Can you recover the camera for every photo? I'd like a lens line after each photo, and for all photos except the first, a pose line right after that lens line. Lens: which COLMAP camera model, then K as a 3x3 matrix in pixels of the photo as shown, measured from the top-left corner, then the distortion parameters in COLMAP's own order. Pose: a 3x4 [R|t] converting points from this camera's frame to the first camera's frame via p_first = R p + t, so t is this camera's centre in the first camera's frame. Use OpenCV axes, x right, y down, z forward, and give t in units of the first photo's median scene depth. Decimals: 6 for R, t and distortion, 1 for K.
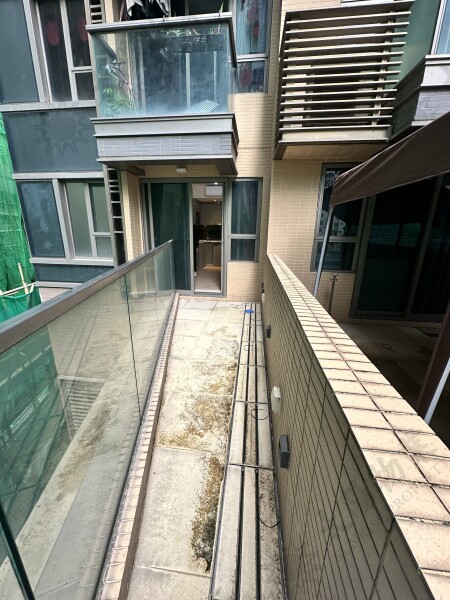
lens RADIAL K [[240.1, 0, 225.0], [0, 240.1, 300.0], [0, 0, 1]] dist [0.001154, 0.000060]
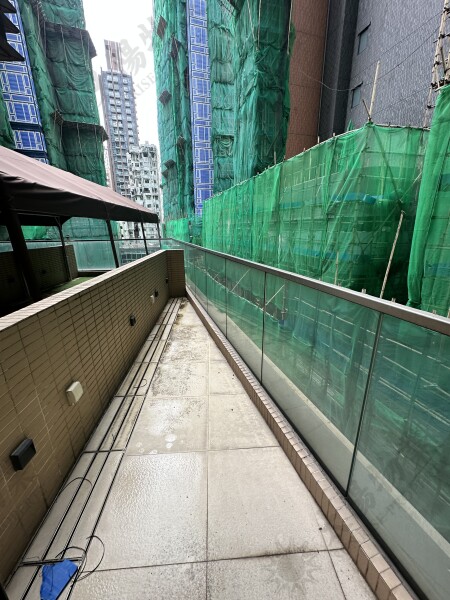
lens RADIAL K [[240.1, 0, 225.0], [0, 240.1, 300.0], [0, 0, 1]] dist [0.001154, 0.000060]
pose [[-0.983731, 0.050322, -0.172454, -0.066247], [-0.050770, 0.842954, 0.535584, -0.568333], [0.172323, 0.535627, -0.826686, 1.820277]]
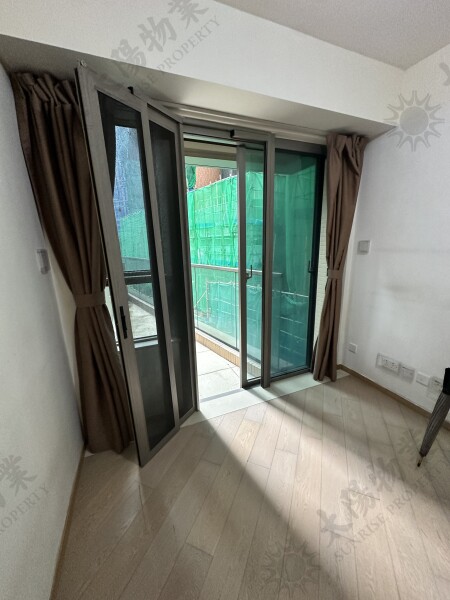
lens RADIAL K [[240.1, 0, 225.0], [0, 240.1, 300.0], [0, 0, 1]] dist [0.001154, 0.000060]
pose [[-0.873244, 0.123637, -0.471337, 0.222203], [-0.122933, 0.880090, 0.458615, -0.764548], [0.471521, 0.458426, -0.753335, 2.440747]]
